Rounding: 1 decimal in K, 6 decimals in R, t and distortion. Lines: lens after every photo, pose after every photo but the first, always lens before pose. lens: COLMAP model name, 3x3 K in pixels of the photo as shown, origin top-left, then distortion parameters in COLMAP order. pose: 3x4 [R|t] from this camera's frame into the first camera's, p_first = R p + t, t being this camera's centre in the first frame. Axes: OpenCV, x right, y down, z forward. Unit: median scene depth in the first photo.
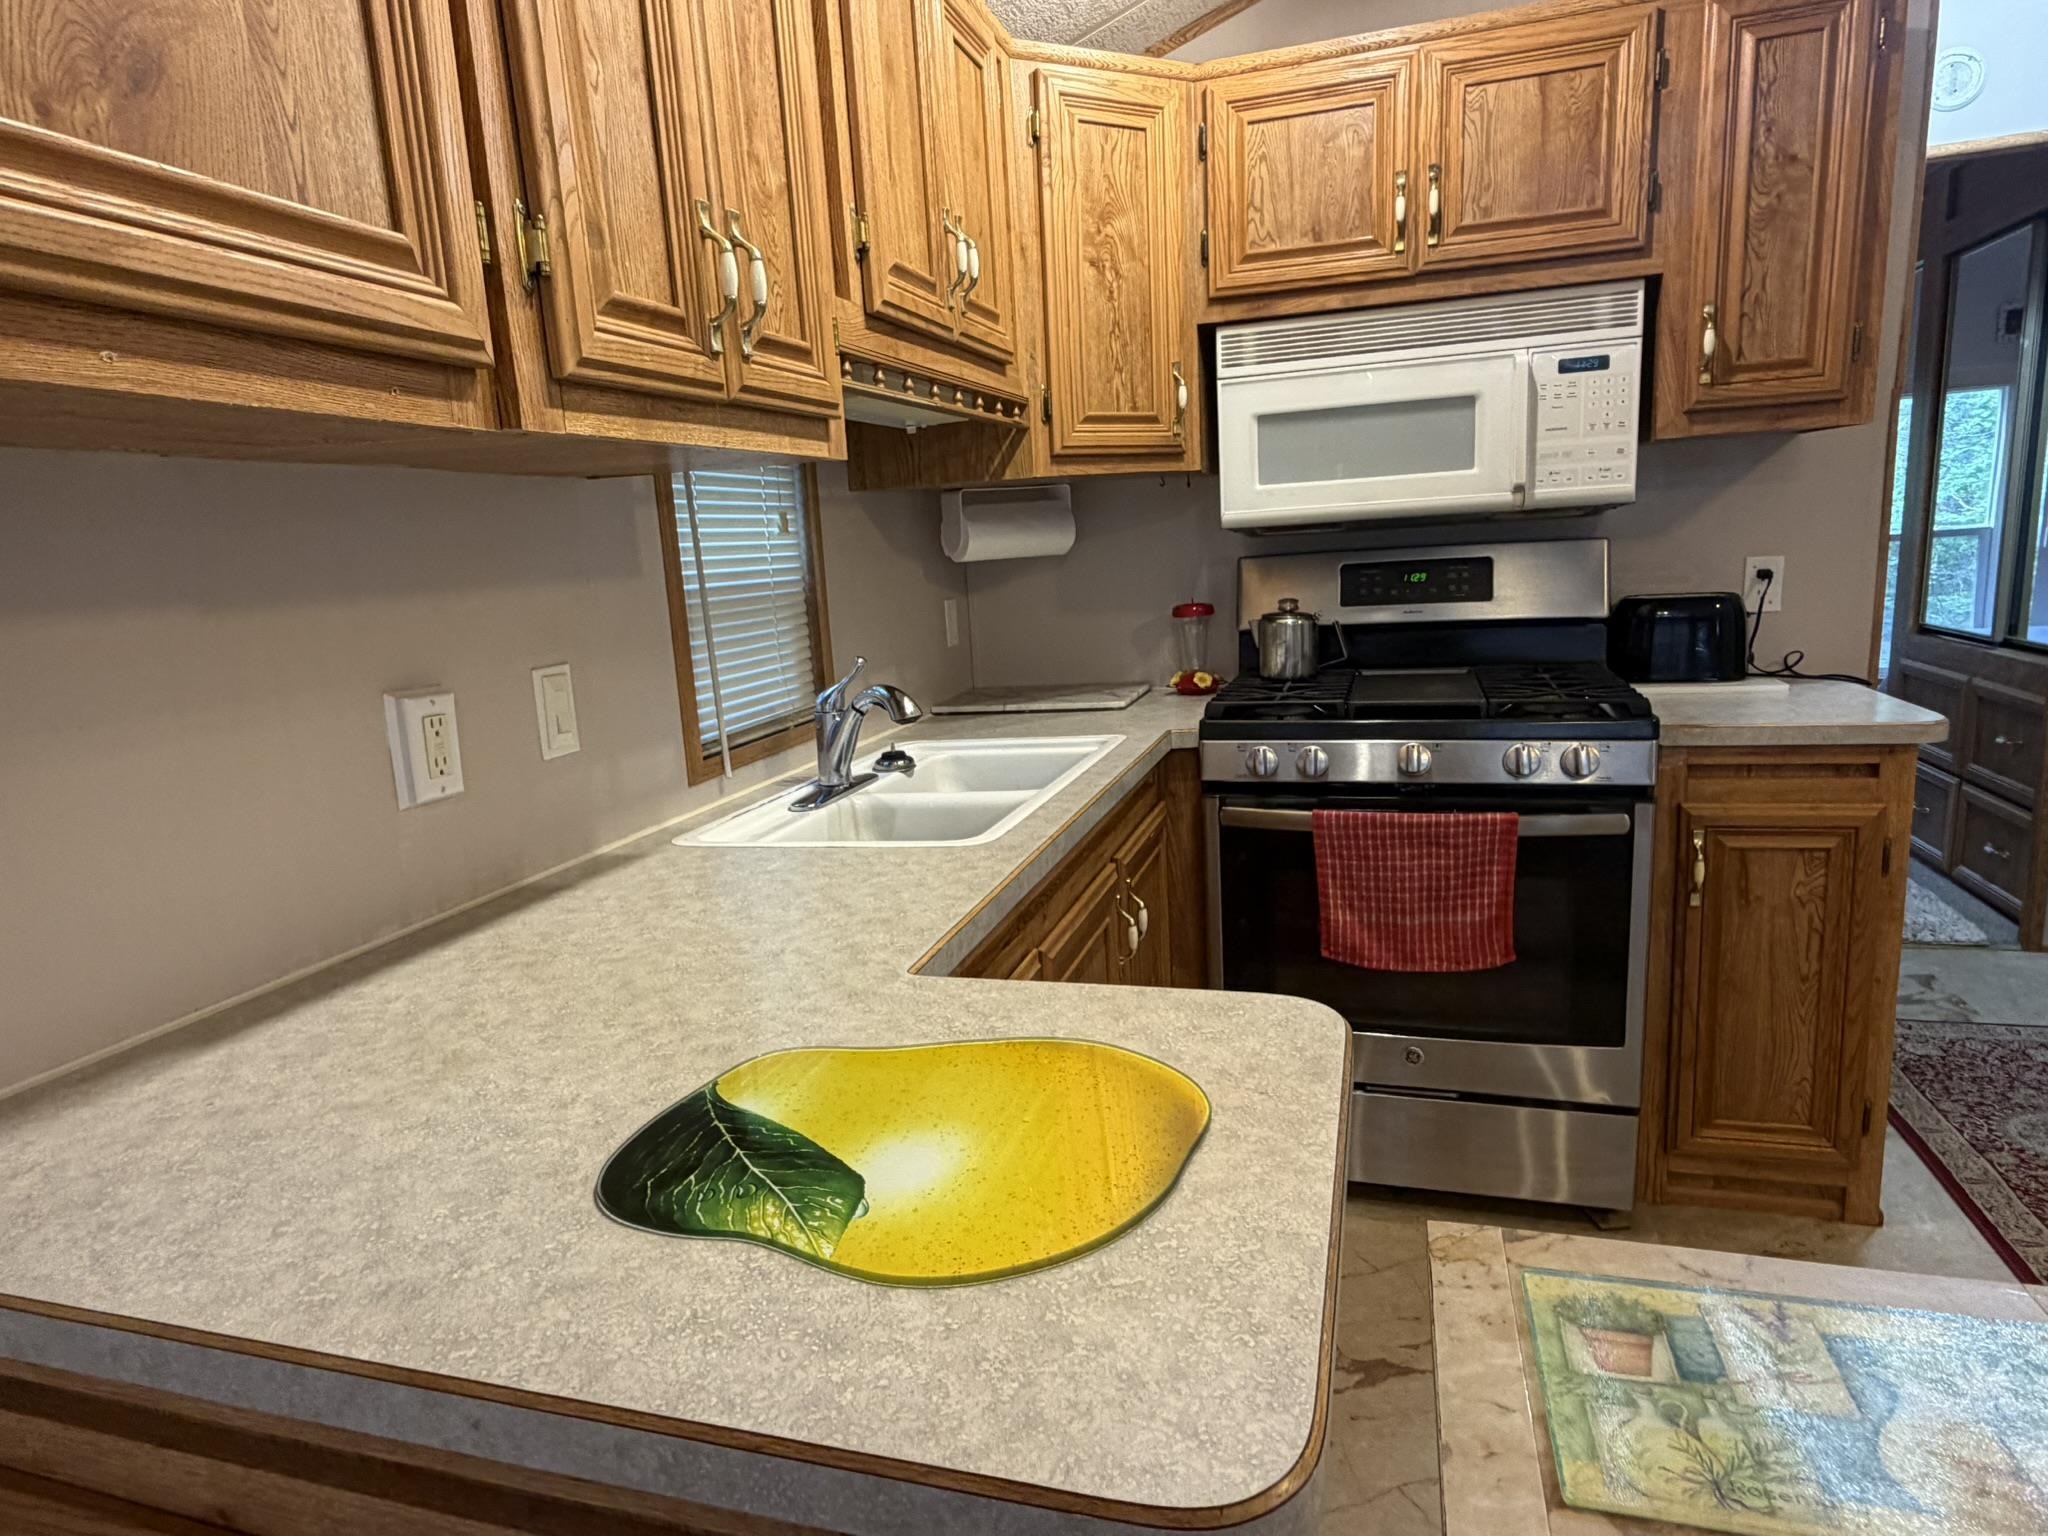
lens RADIAL K [[1172.7, 0, 1014.5], [0, 1172.7, 777.3], [0, 0, 1]] dist [0.001595, 0.000048]
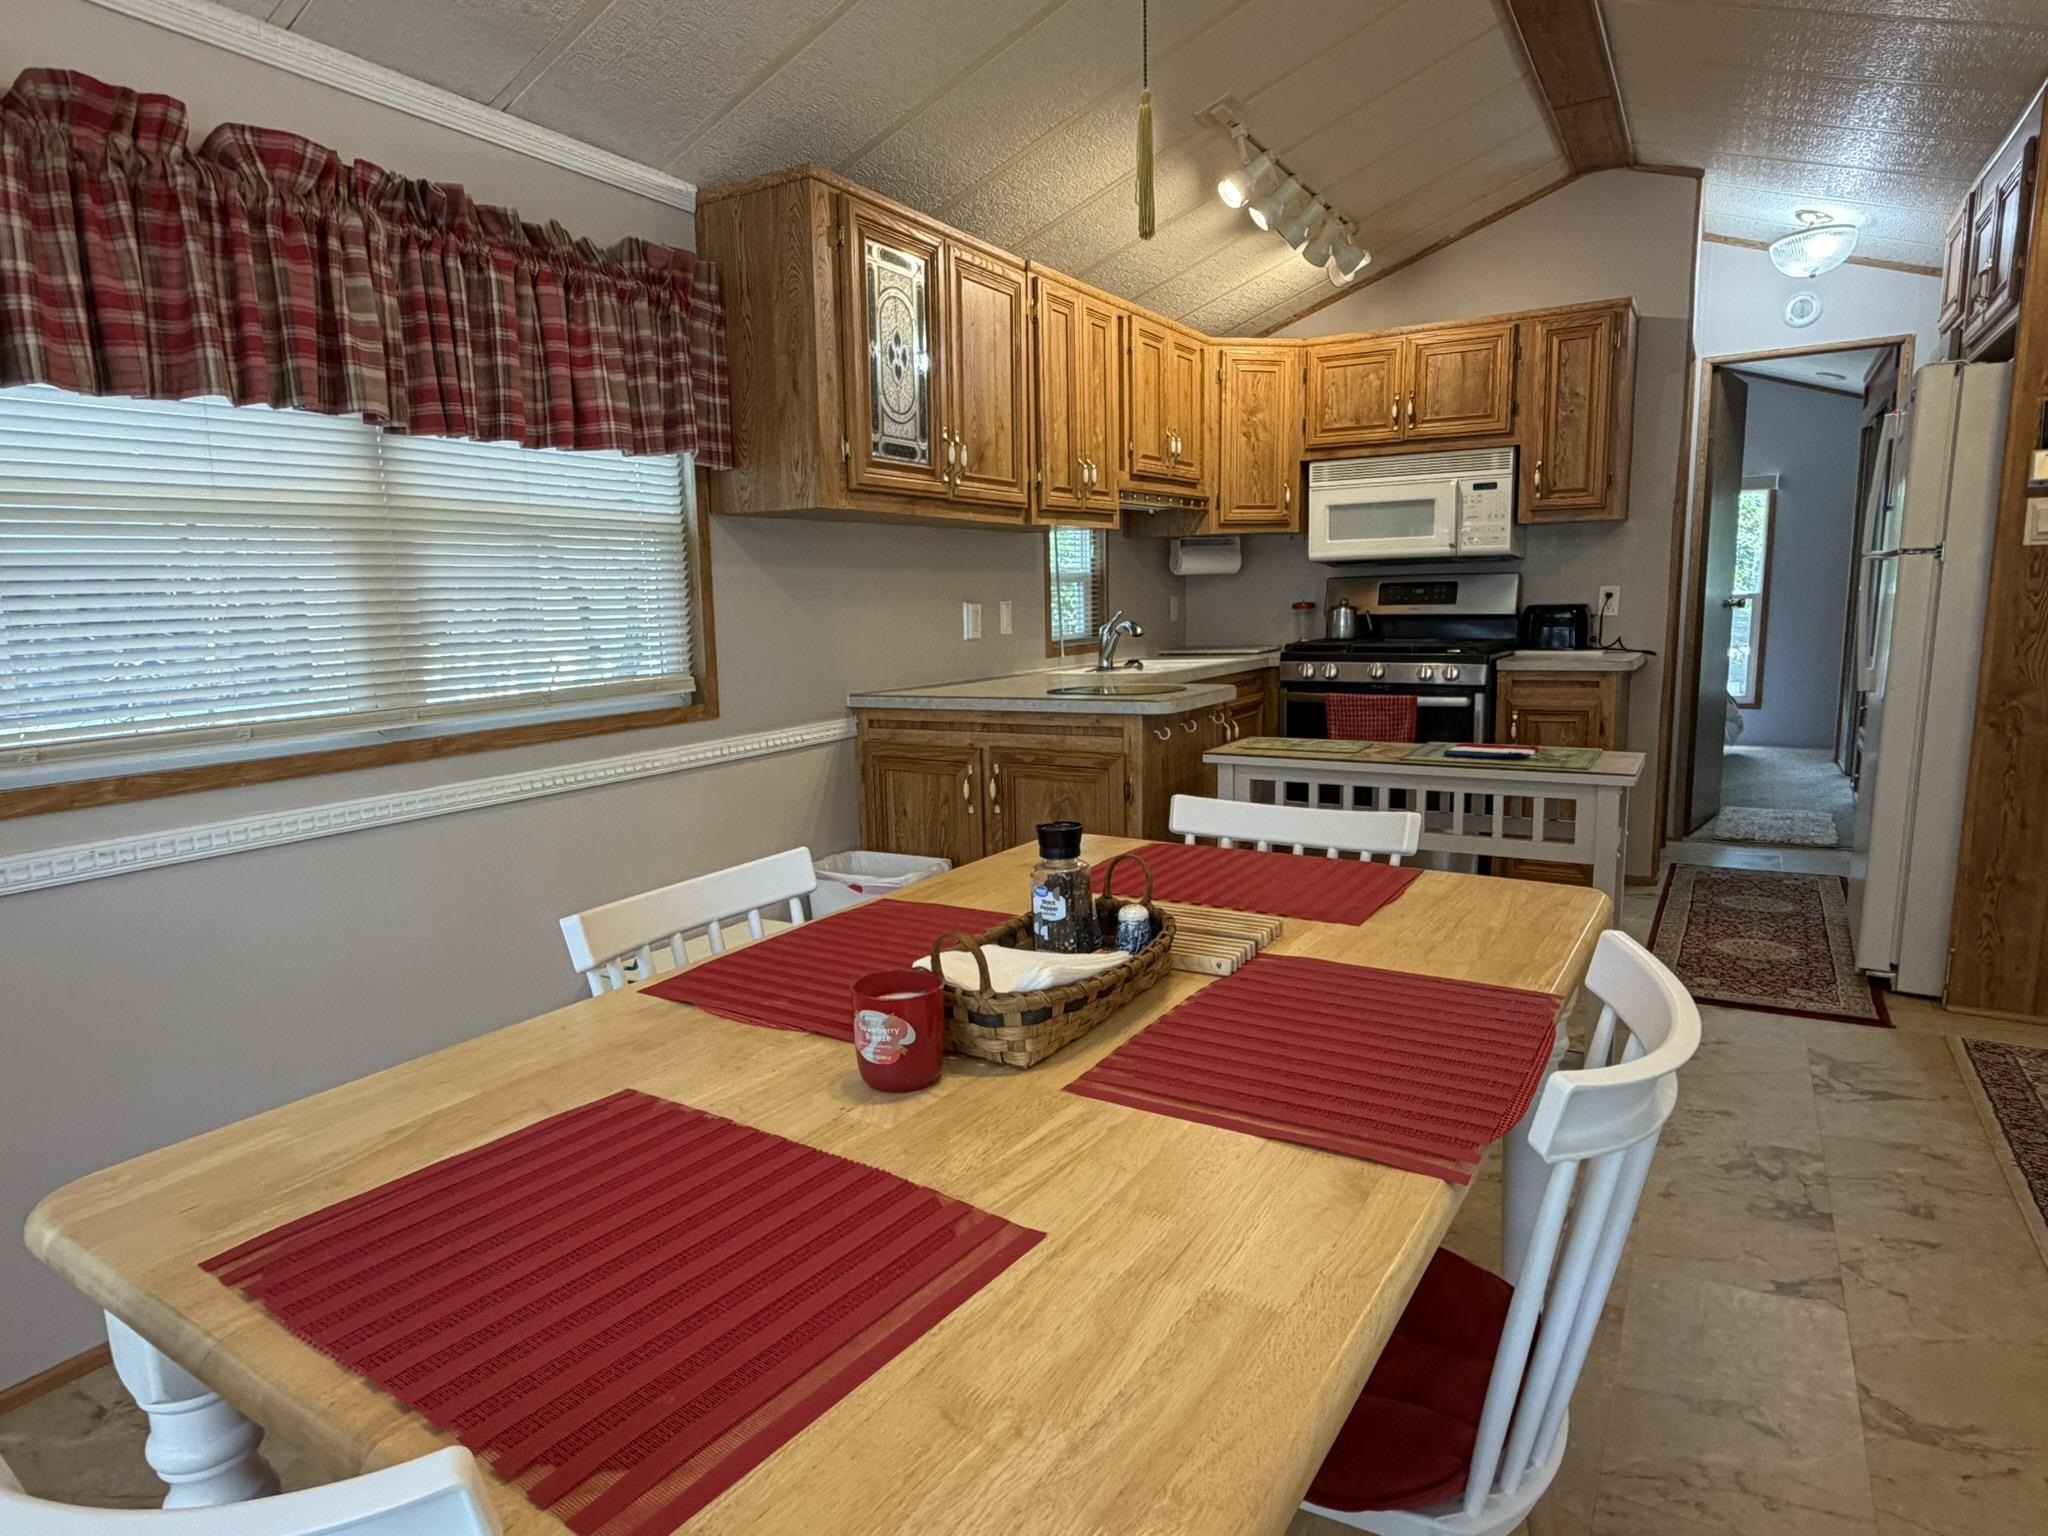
lens RADIAL K [[1172.7, 0, 1020.2], [0, 1172.7, 774.5], [0, 0, 1]] dist [0.001595, 0.000048]
pose [[0.971326, 0.072399, -0.226459, 0.200561], [-0.079656, 0.996556, -0.023063, 0.260254], [0.224009, 0.040441, 0.973748, -1.152512]]
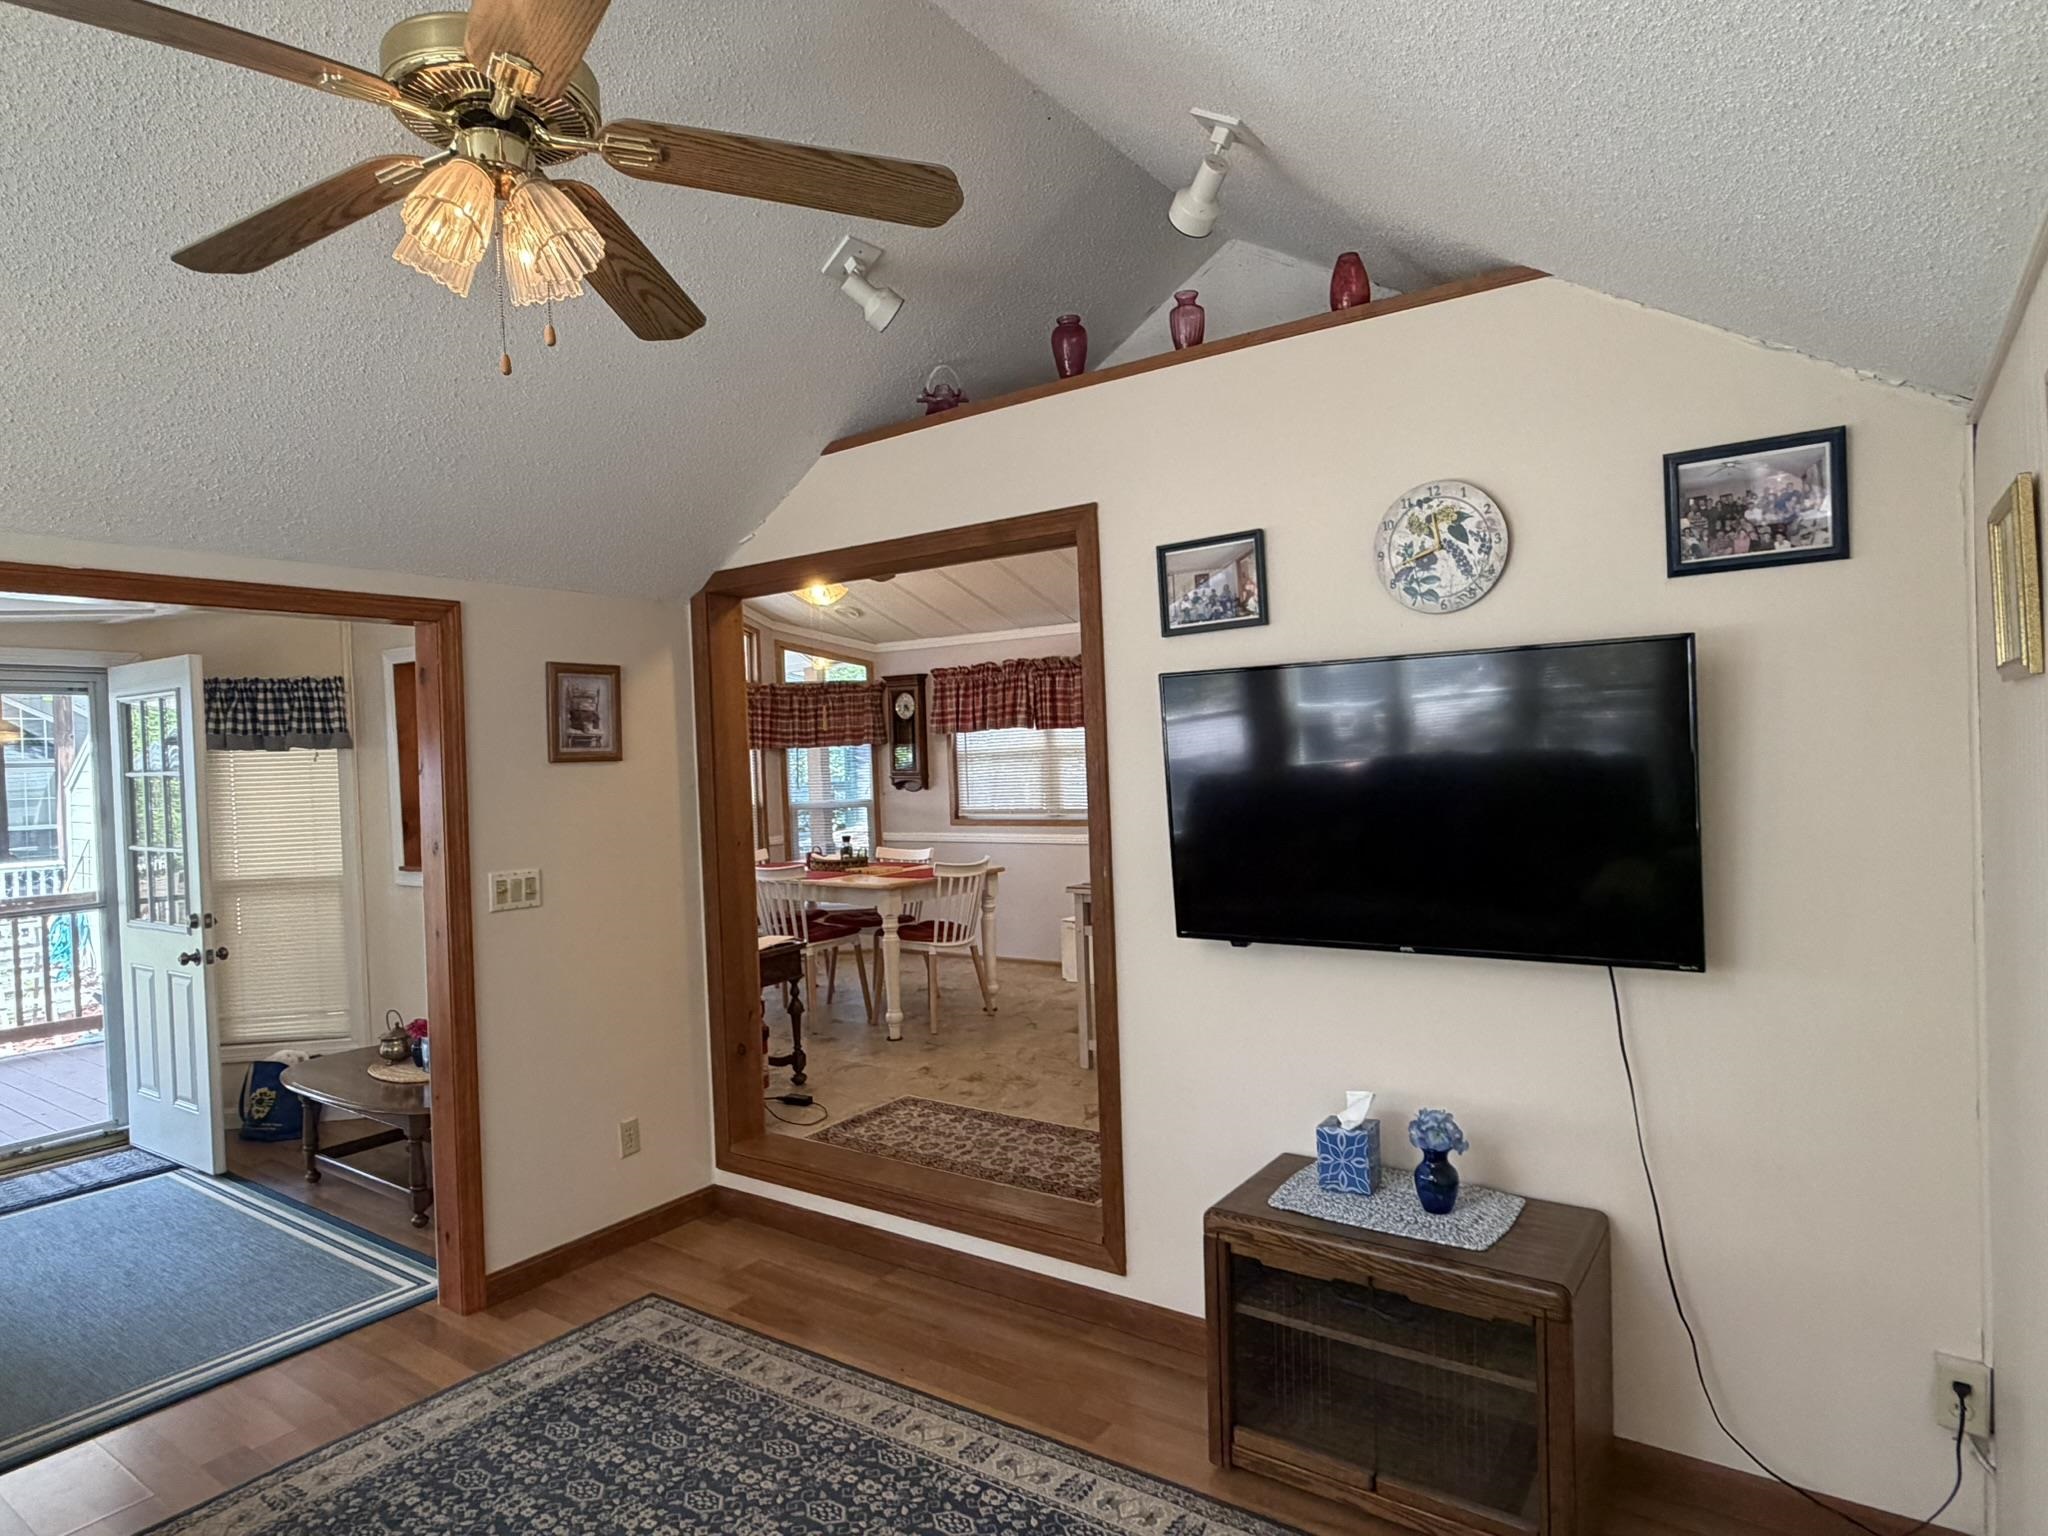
lens RADIAL K [[1172.7, 0, 1020.7], [0, 1172.7, 777.7], [0, 0, 1]] dist [0.001595, 0.000048]
pose [[-0.301386, 0.087754, -0.949455, 2.756714], [-0.135045, 0.981790, 0.133610, -0.328776], [0.943891, 0.168487, -0.284047, 0.654841]]
